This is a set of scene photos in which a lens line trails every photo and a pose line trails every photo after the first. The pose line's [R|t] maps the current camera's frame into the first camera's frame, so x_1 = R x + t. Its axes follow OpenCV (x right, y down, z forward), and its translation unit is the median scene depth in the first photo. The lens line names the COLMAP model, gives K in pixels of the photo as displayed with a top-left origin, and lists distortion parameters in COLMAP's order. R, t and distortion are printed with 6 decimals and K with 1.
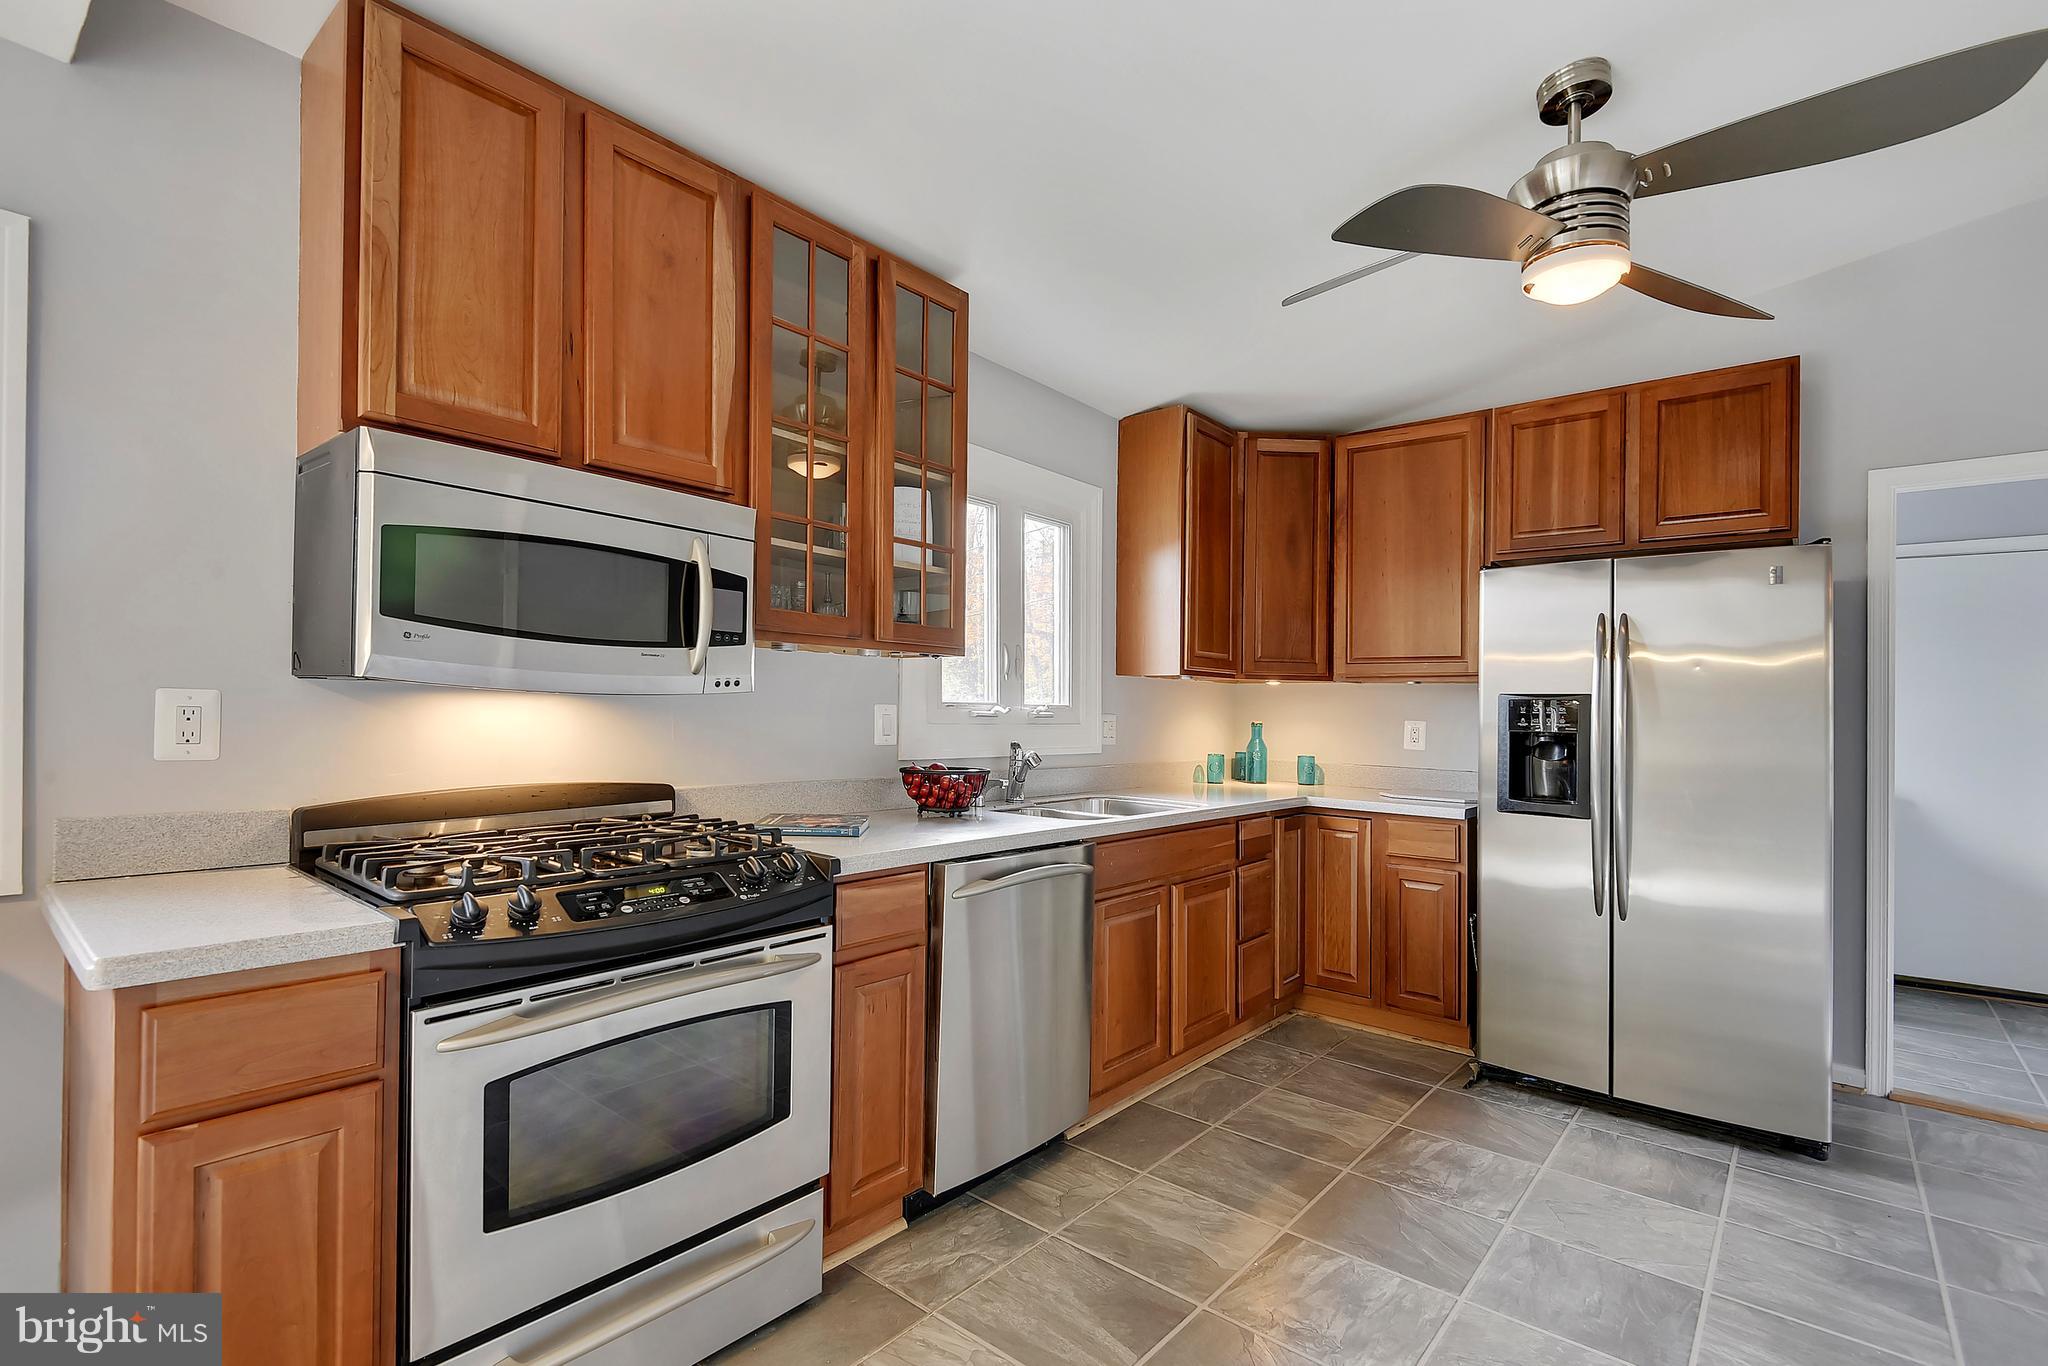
lens RADIAL K [[933.7, 0, 1017.2], [0, 933.7, 696.4], [0, 0, 1]] dist [0.000663, -0.001471]
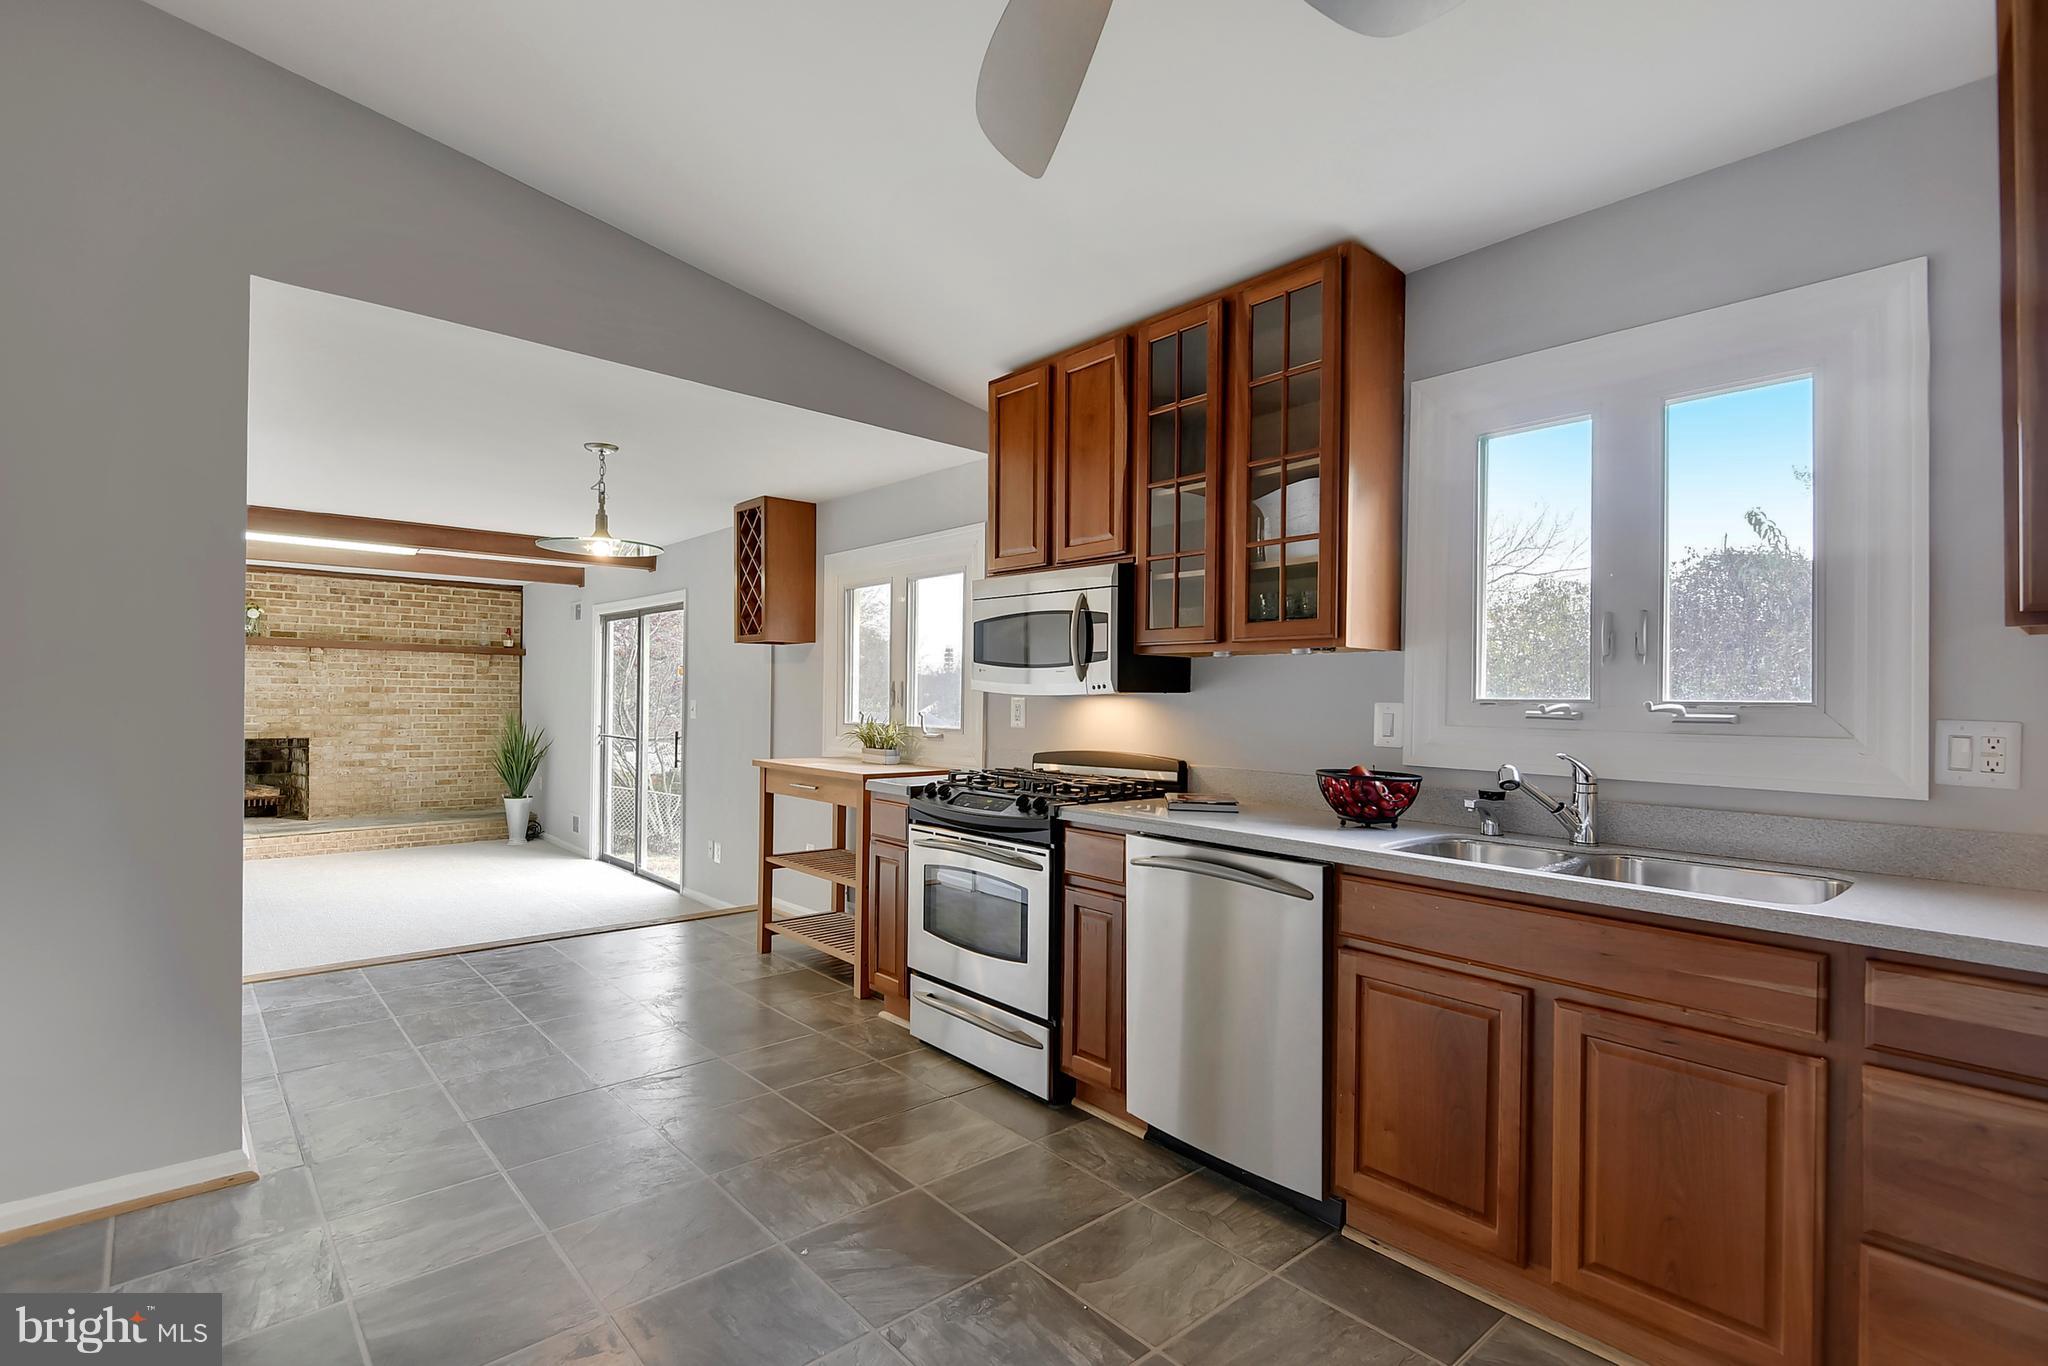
lens RADIAL K [[1077.9, 0, 1021.9], [0, 1077.9, 702.7], [0, 0, 1]] dist [-0.004371, -0.001108]
pose [[-0.194037, -0.020500, -0.980780, 0.935114], [-0.007048, 0.999785, -0.019503, 0.030958], [0.980969, 0.003128, -0.194140, 0.821055]]
